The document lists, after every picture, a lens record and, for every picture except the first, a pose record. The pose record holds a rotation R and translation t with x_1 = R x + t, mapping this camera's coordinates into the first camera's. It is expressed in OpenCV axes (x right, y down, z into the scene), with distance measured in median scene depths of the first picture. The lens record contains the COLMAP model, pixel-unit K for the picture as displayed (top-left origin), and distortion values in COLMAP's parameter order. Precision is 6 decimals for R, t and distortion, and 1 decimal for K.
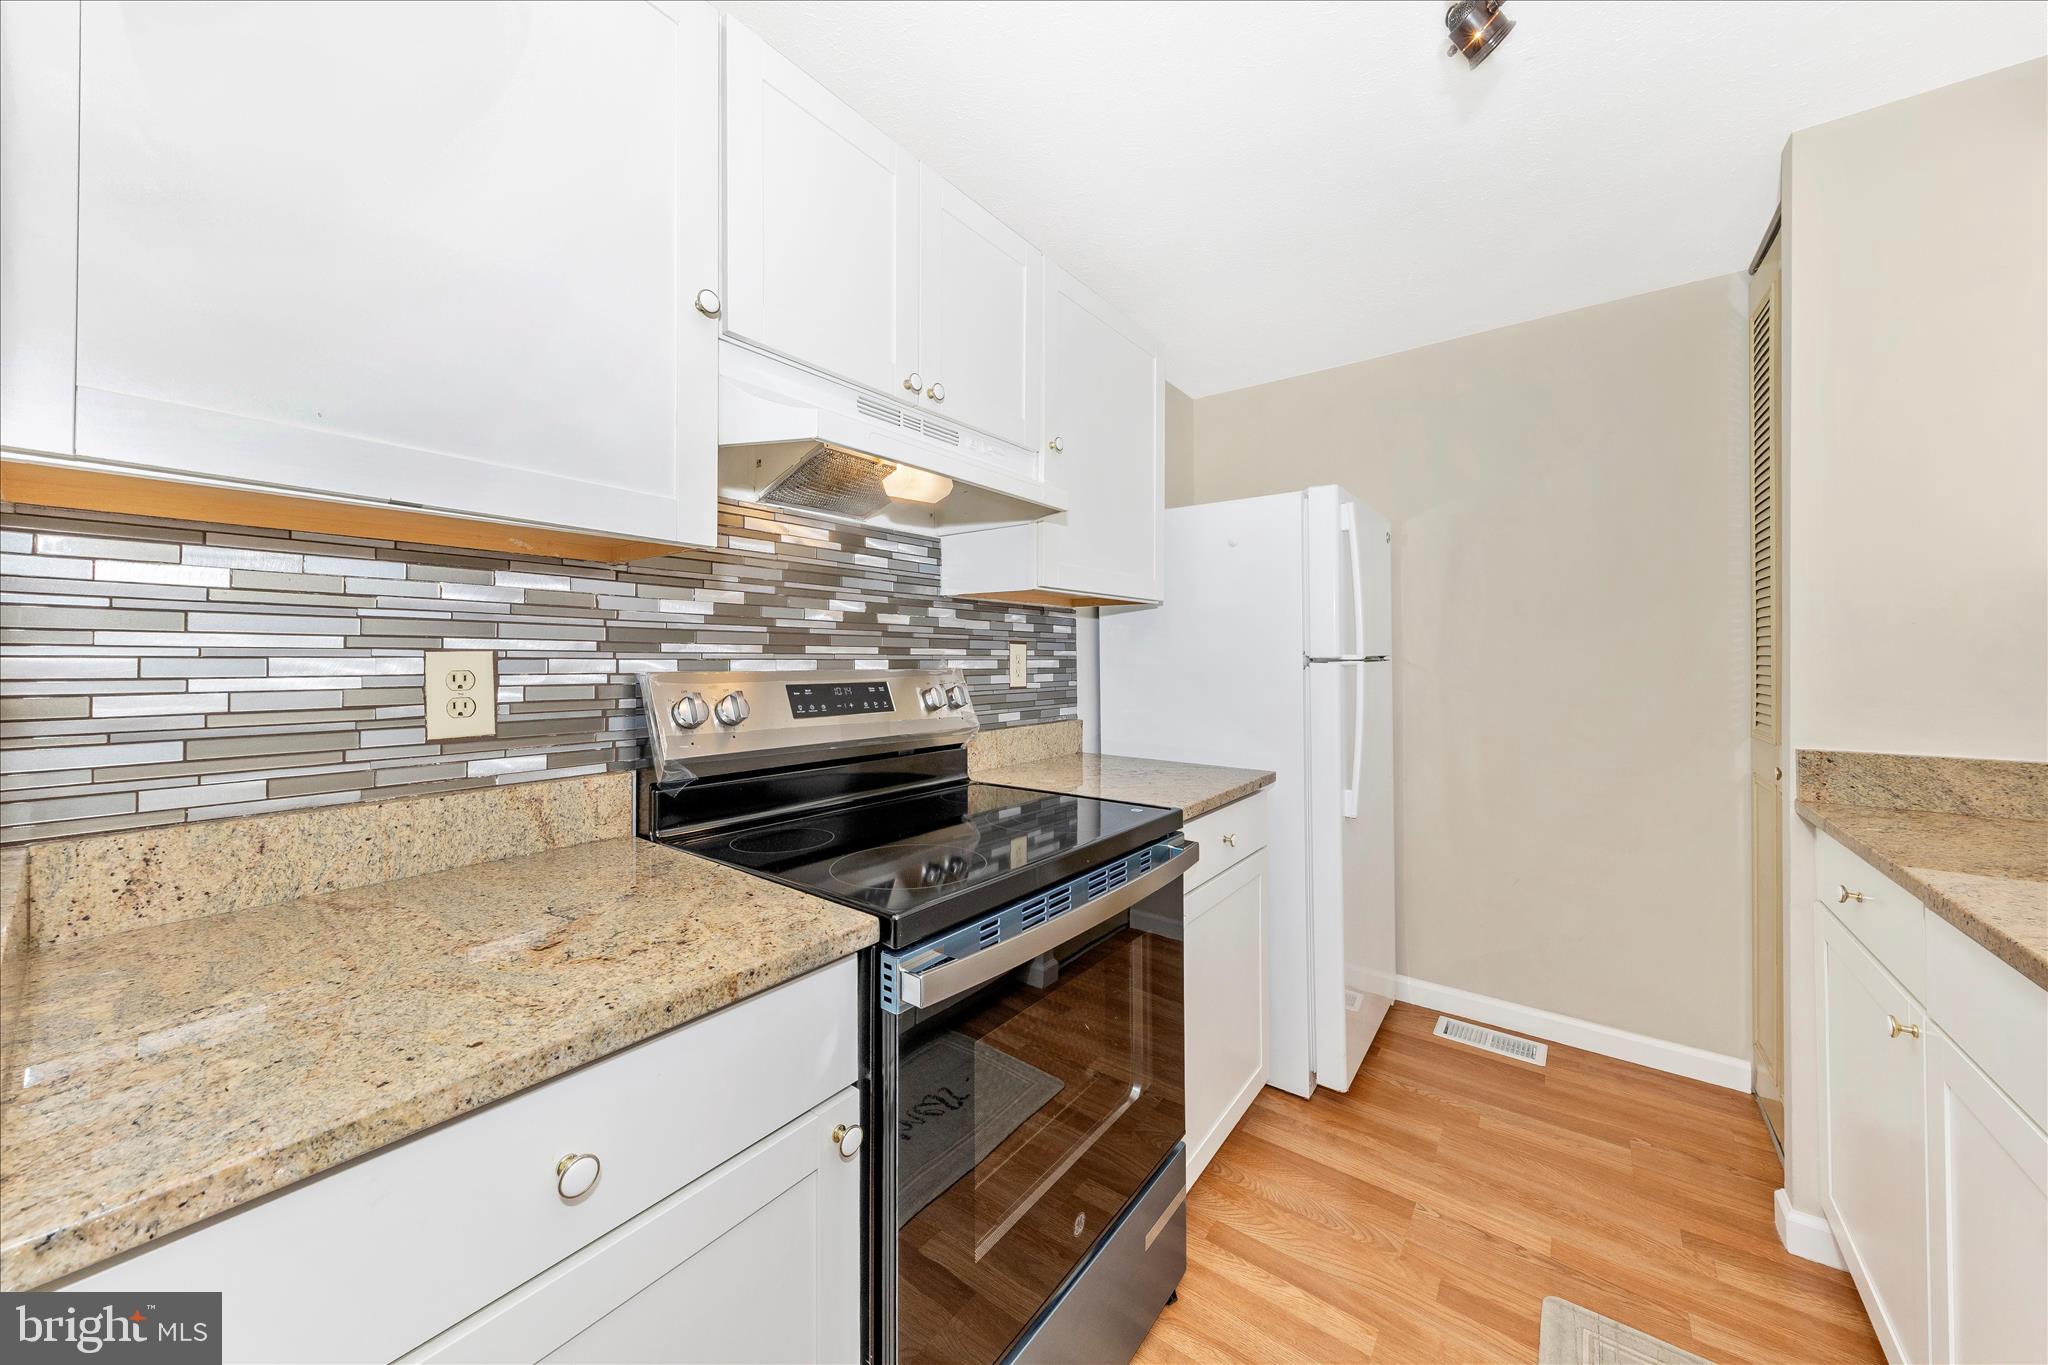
lens RADIAL K [[727.7, 0, 1003.6], [0, 727.7, 657.2], [0, 0, 1]] dist [0.018435, -0.003022]
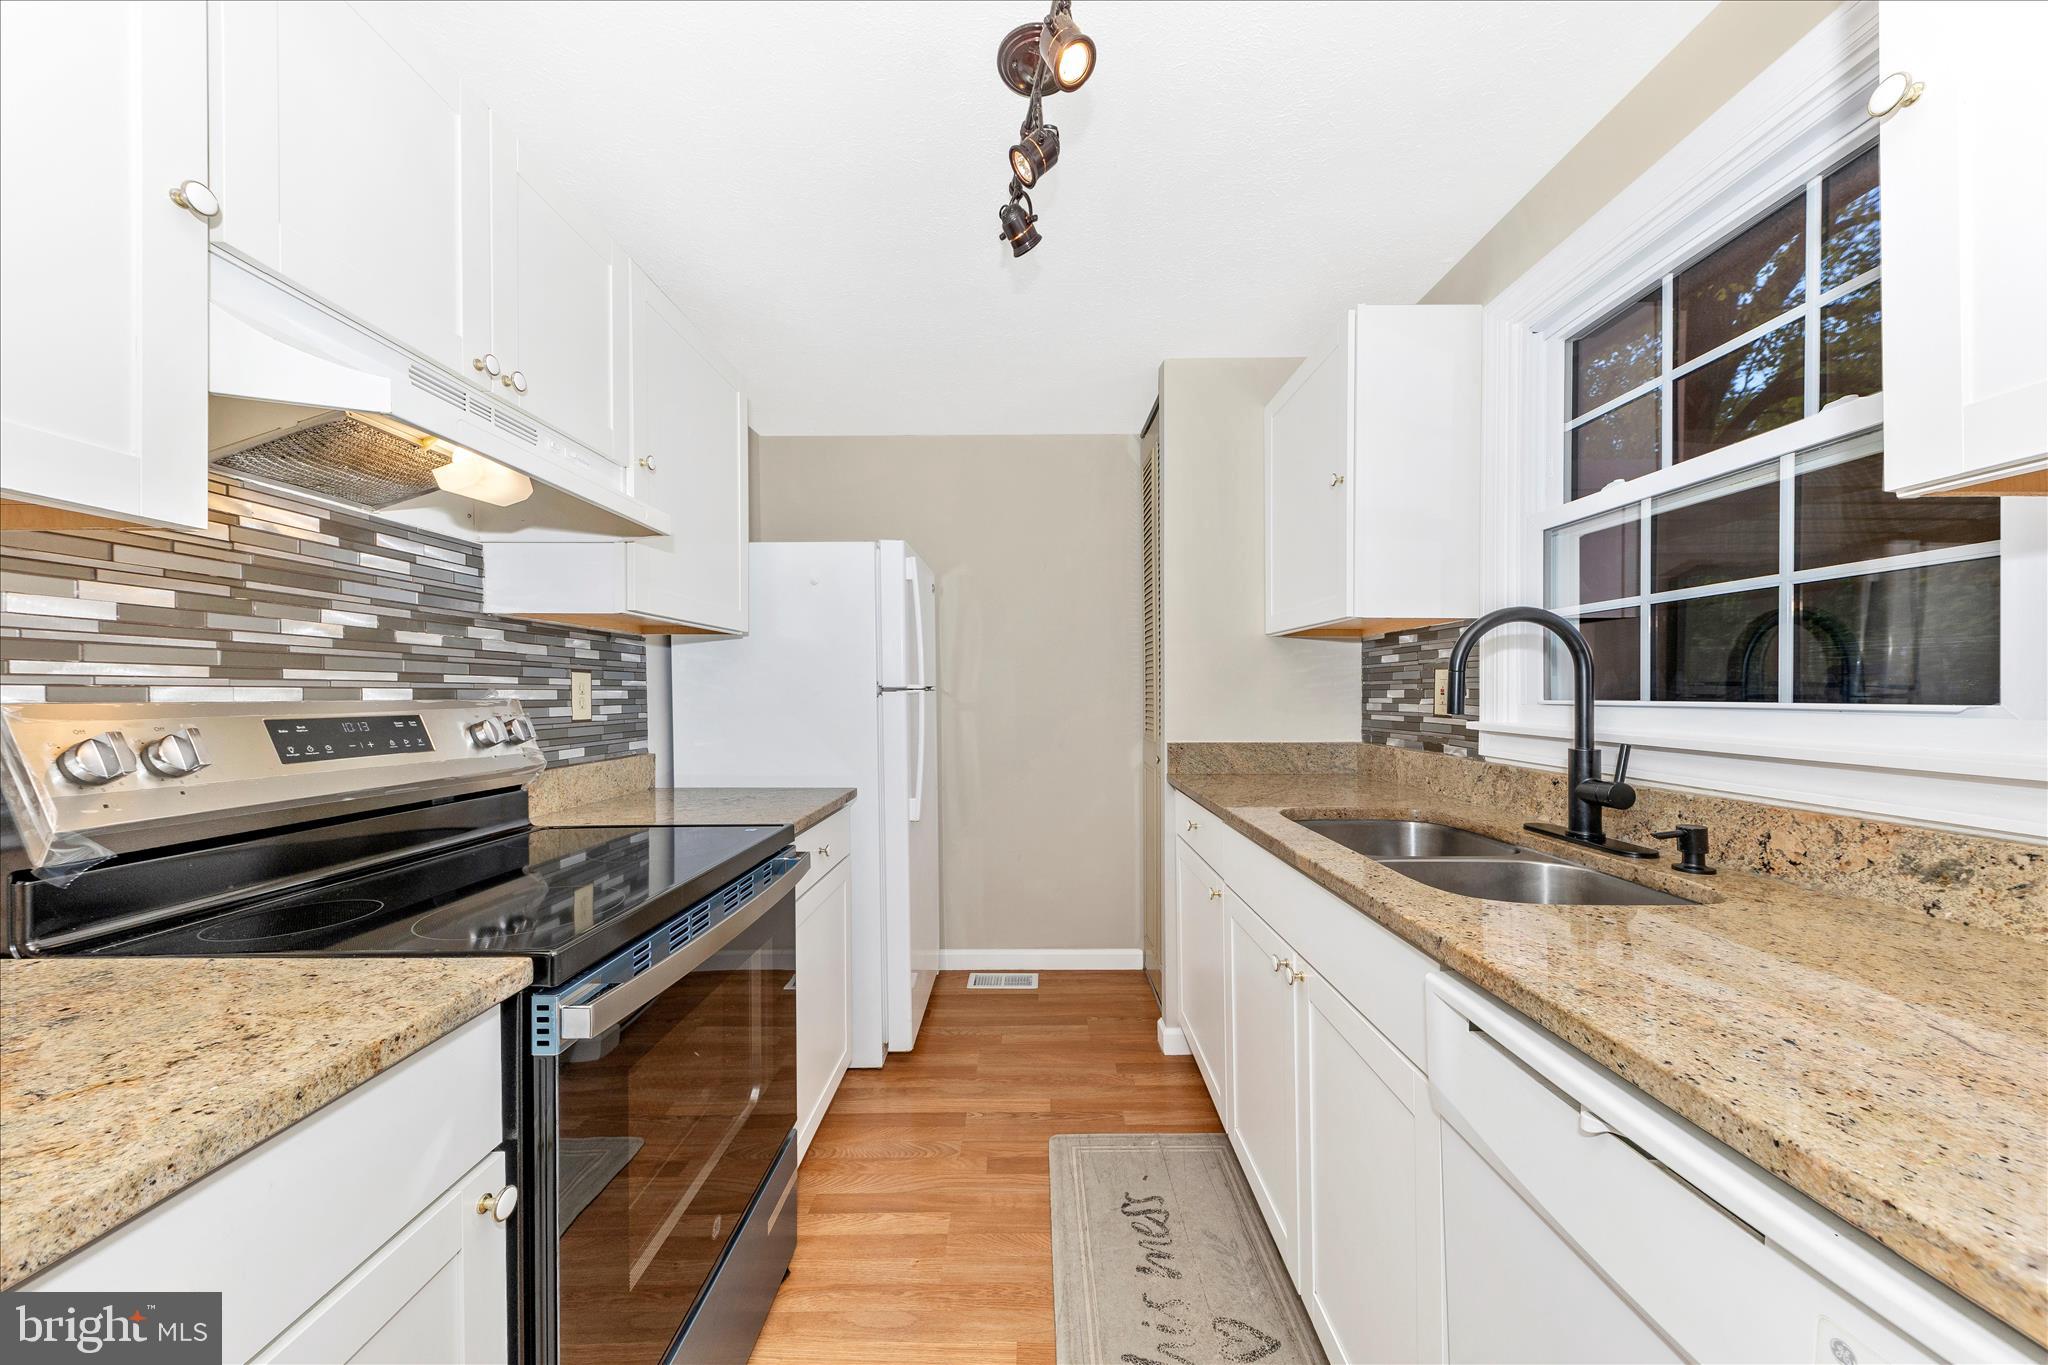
lens RADIAL K [[727.7, 0, 1026.1], [0, 727.7, 694.5], [0, 0, 1]] dist [0.018435, -0.003022]
pose [[0.793239, -0.006629, 0.608874, -0.131001], [0.005174, 0.999978, 0.004146, 0.011906], [-0.608888, -0.000139, 0.793256, -0.067719]]
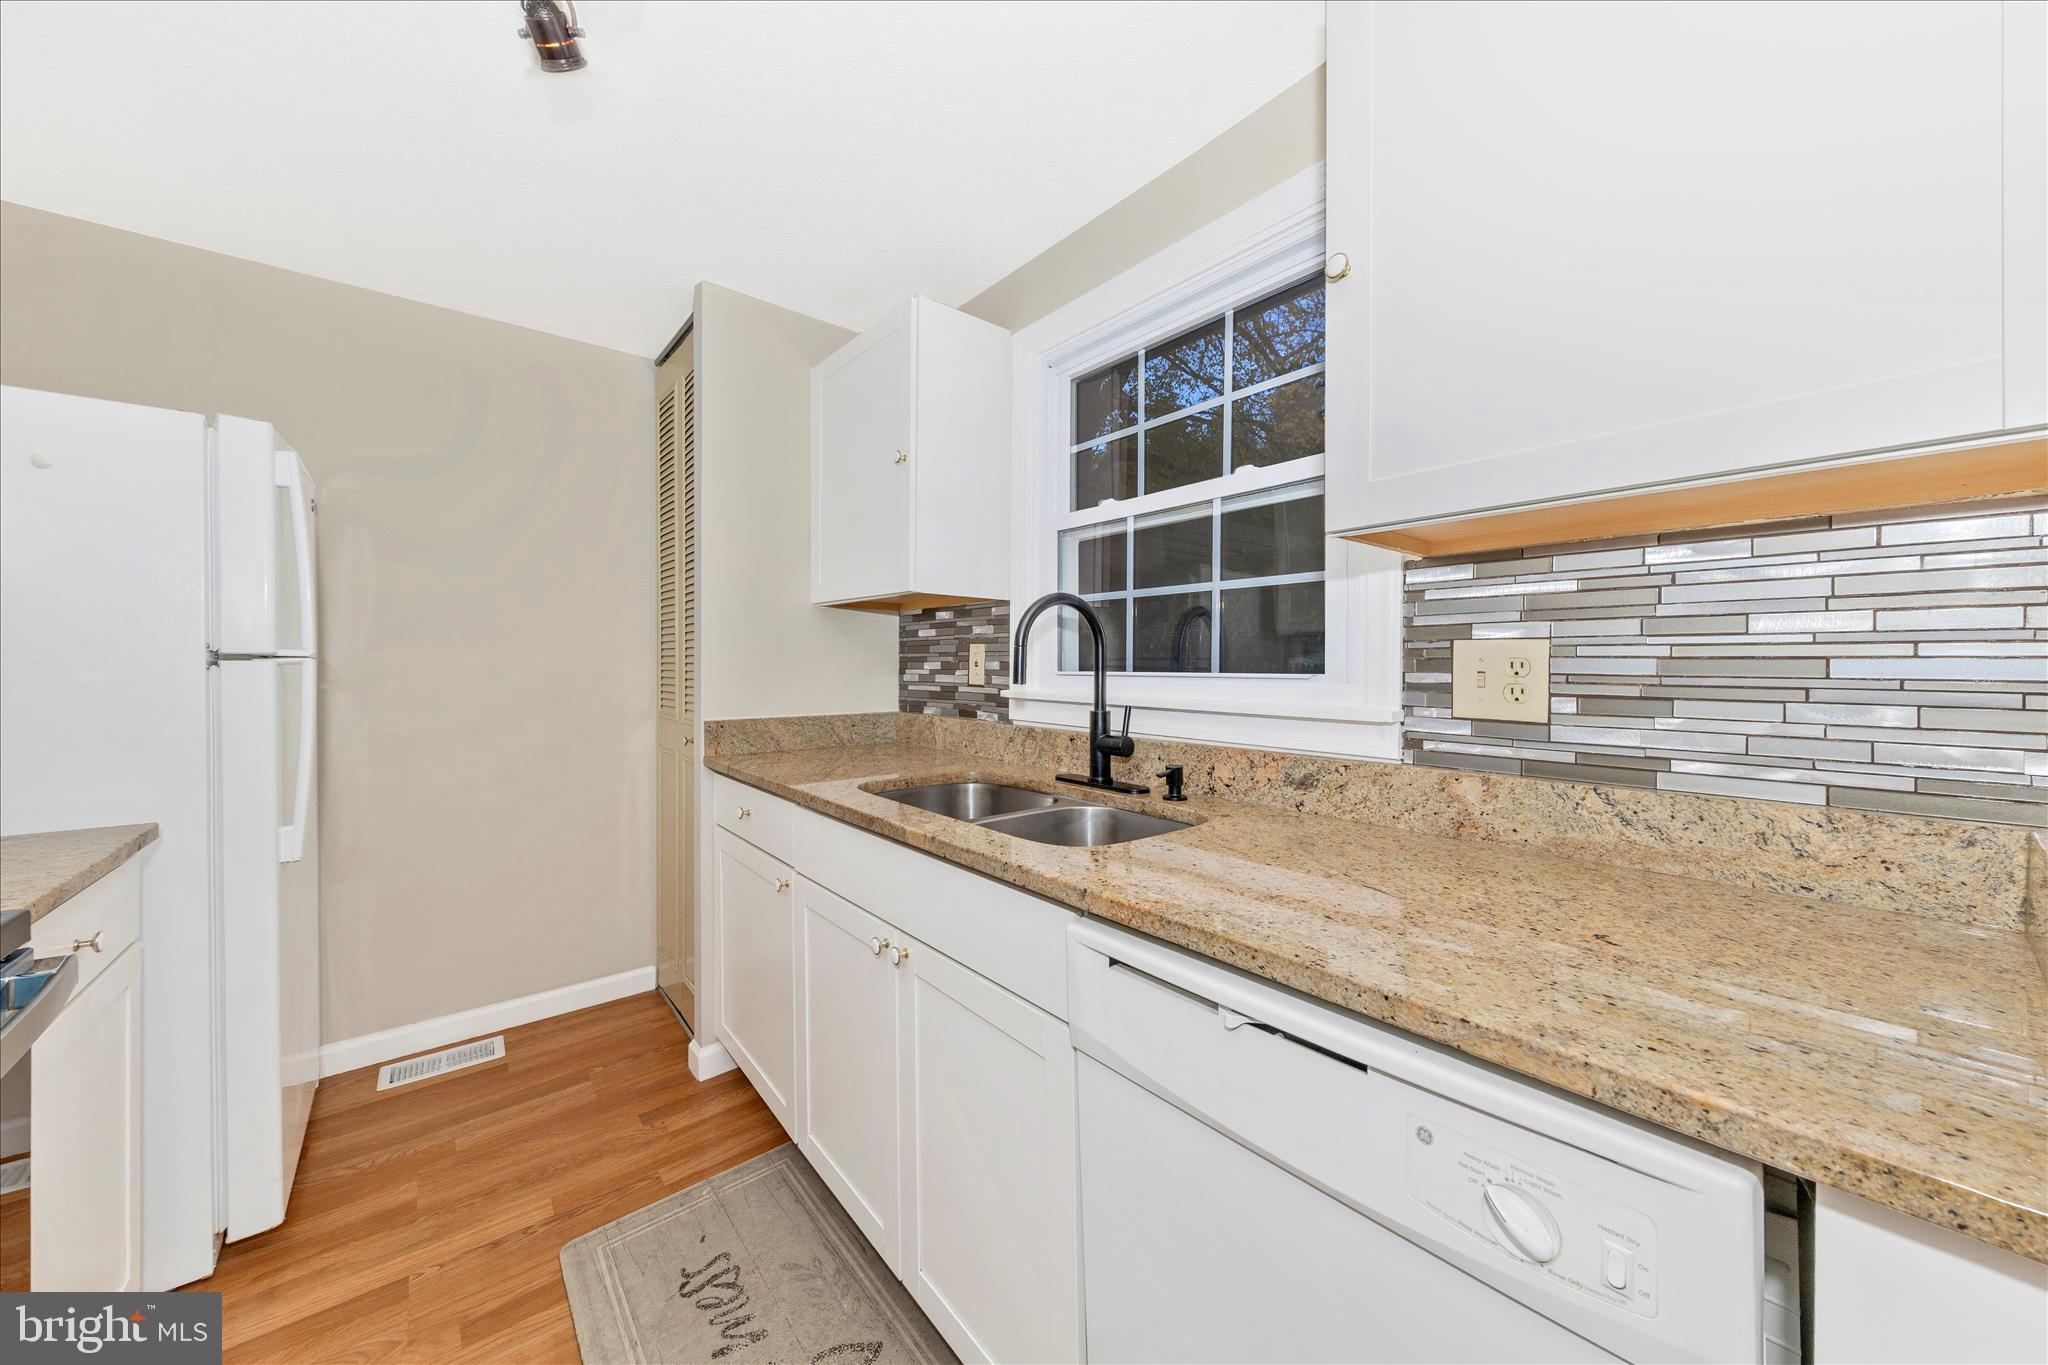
lens RADIAL K [[727.7, 0, 1031.9], [0, 727.7, 660.3], [0, 0, 1]] dist [0.018435, -0.003022]
pose [[0.216971, 0.000933, 0.976178, -0.146786], [-0.000336, 1.000000, -0.000881, 0.010162], [-0.976178, -0.000137, 0.216971, 0.090502]]
